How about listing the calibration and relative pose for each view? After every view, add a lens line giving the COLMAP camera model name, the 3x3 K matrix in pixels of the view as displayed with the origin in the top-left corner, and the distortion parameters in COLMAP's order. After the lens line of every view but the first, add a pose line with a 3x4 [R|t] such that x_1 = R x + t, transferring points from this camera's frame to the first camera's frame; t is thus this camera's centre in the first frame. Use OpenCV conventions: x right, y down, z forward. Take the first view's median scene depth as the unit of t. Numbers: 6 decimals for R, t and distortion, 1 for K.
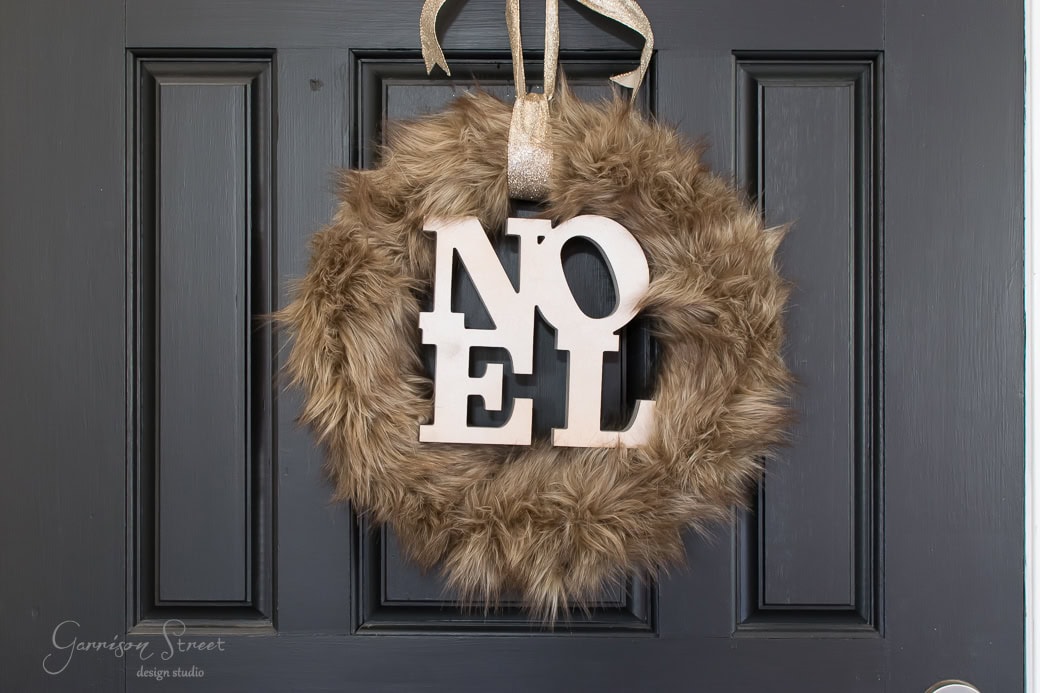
lens RADIAL K [[1575.2, 0, 517.1], [0, 1575.2, 346.2], [0, 0, 1]] dist [0.022336, 0.000000]
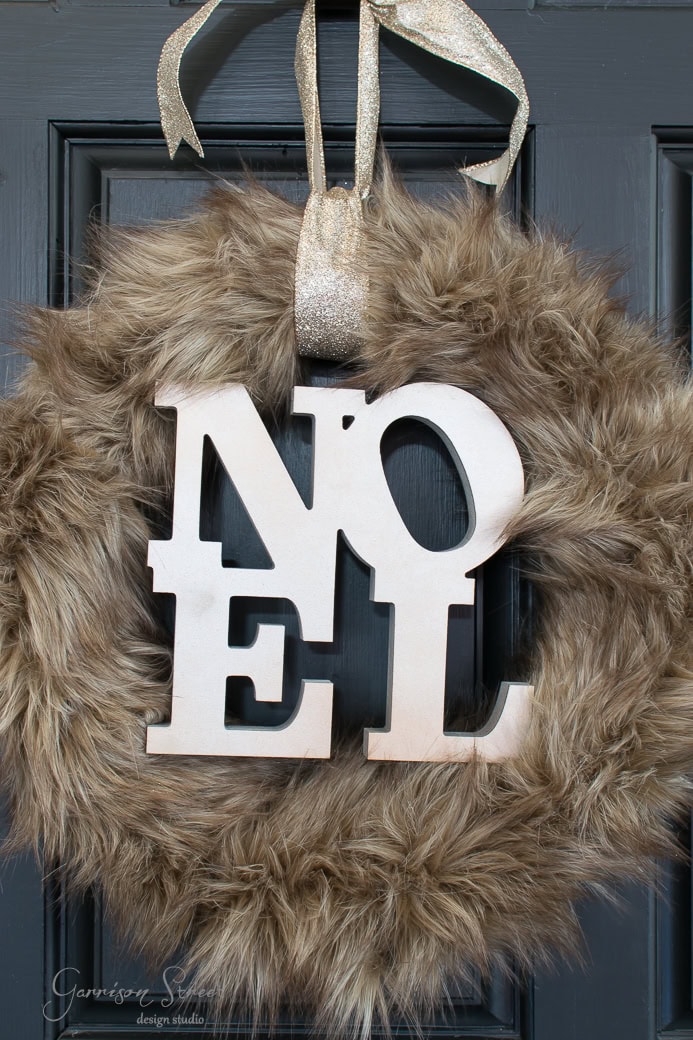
lens RADIAL K [[1575.2, 0, 345.8], [0, 1575.2, 518.7], [0, 0, 1]] dist [0.022336, 0.000000]
pose [[0.999982, 0.004880, 0.003560, 0.012175], [-0.004830, 0.999892, -0.013870, -0.021652], [-0.003627, 0.013853, 0.999897, 0.388862]]
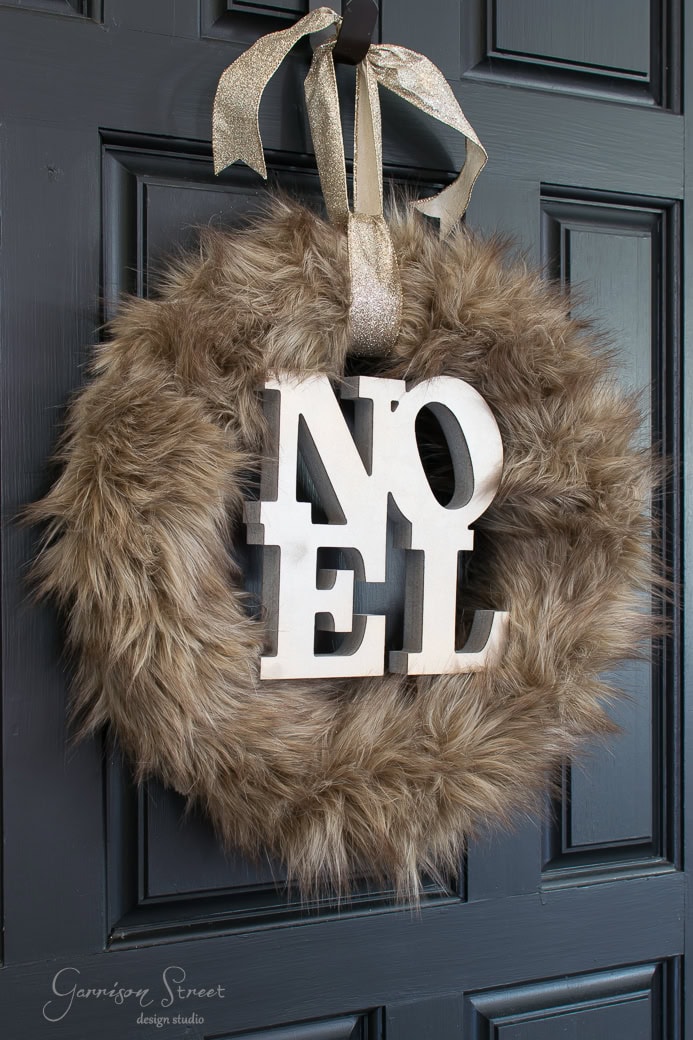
lens RADIAL K [[1575.2, 0, 349.5], [0, 1575.2, 522.2], [0, 0, 1]] dist [0.022336, 0.000000]
pose [[0.873671, -0.007473, 0.486461, -0.375976], [0.004619, 0.999964, 0.007066, -0.016863], [-0.486496, -0.003926, 0.873674, 0.343689]]
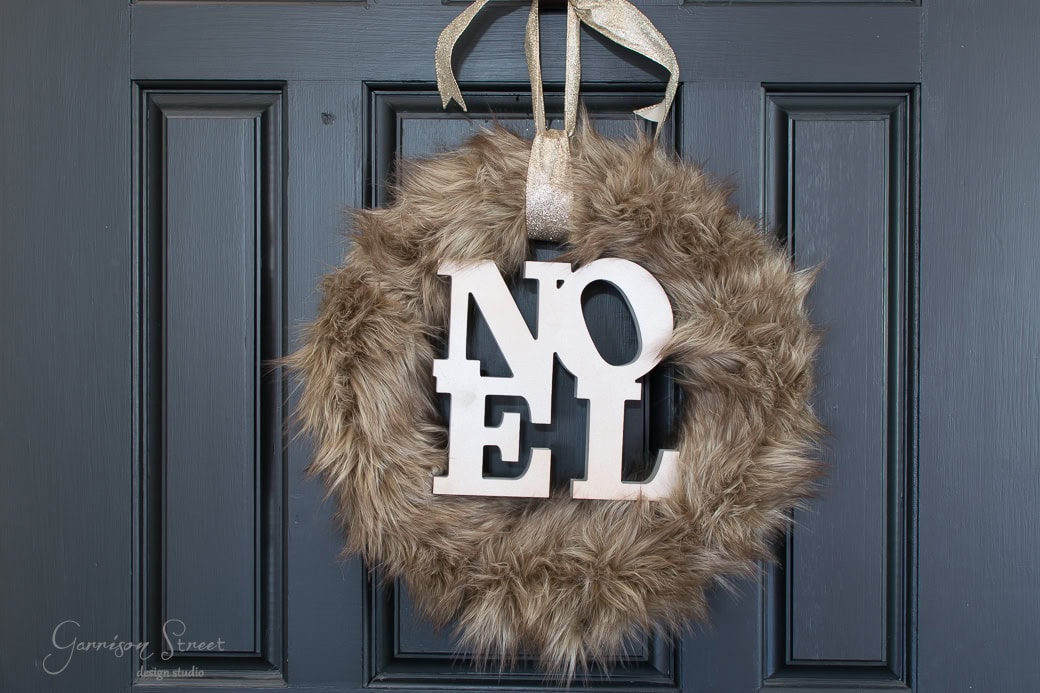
lens RADIAL K [[1575.2, 0, 516.4], [0, 1575.2, 347.9], [0, 0, 1]] dist [0.022336, 0.000000]
pose [[0.999797, 0.003407, -0.019849, 0.007617], [-0.003086, 0.999865, 0.016159, -0.044054], [0.019902, -0.016094, 0.999672, 0.039924]]
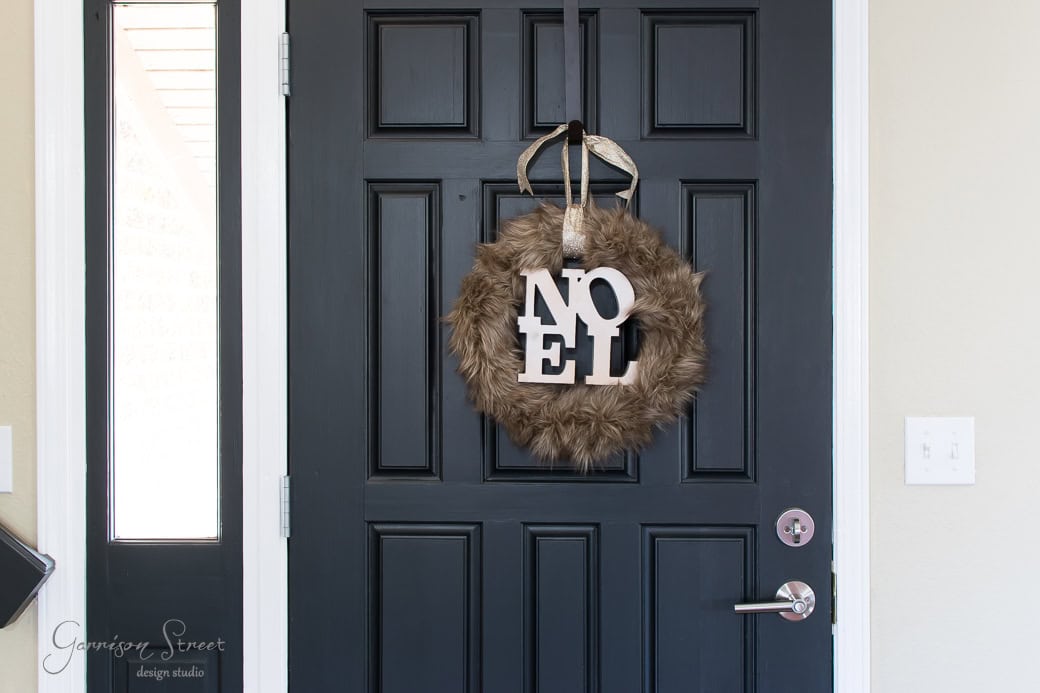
lens RADIAL K [[1575.2, 0, 518.9], [0, 1575.2, 349.5], [0, 0, 1]] dist [0.022336, 0.000000]
pose [[0.999633, -0.000268, -0.027098, -0.007088], [0.000505, 0.999962, 0.008736, 0.002555], [0.027094, -0.008747, 0.999595, -0.975107]]
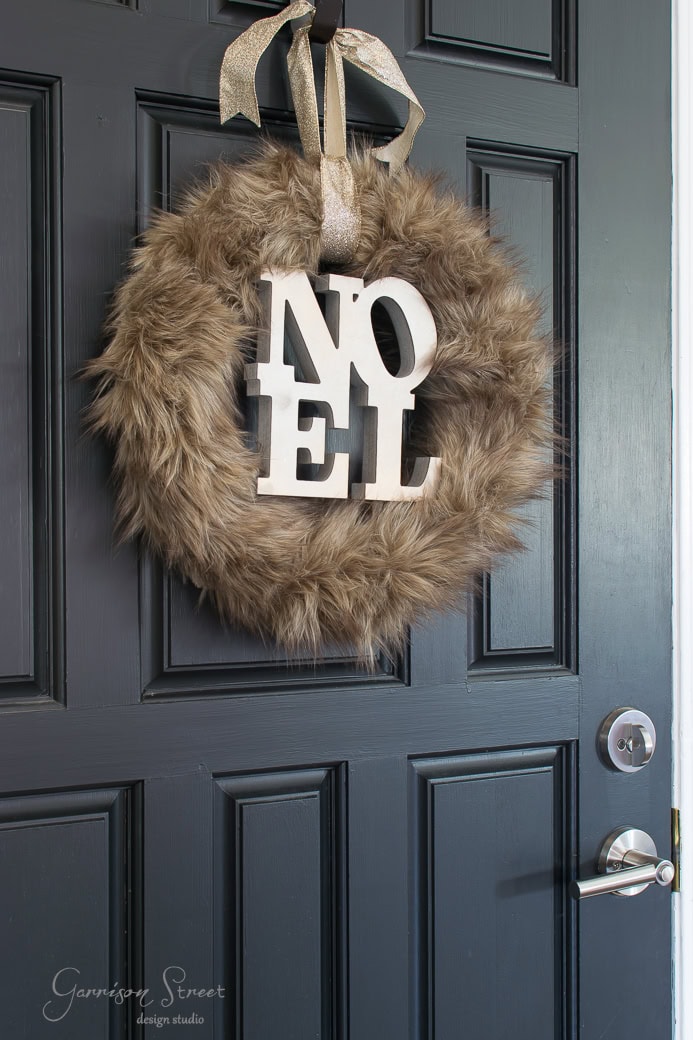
lens RADIAL K [[1575.2, 0, 350.6], [0, 1575.2, 520.1], [0, 0, 1]] dist [0.022336, 0.000000]
pose [[0.857660, -0.007775, 0.514158, -0.515699], [0.005268, 0.999966, 0.006334, 0.070460], [-0.514190, -0.002724, 0.857672, 0.122726]]
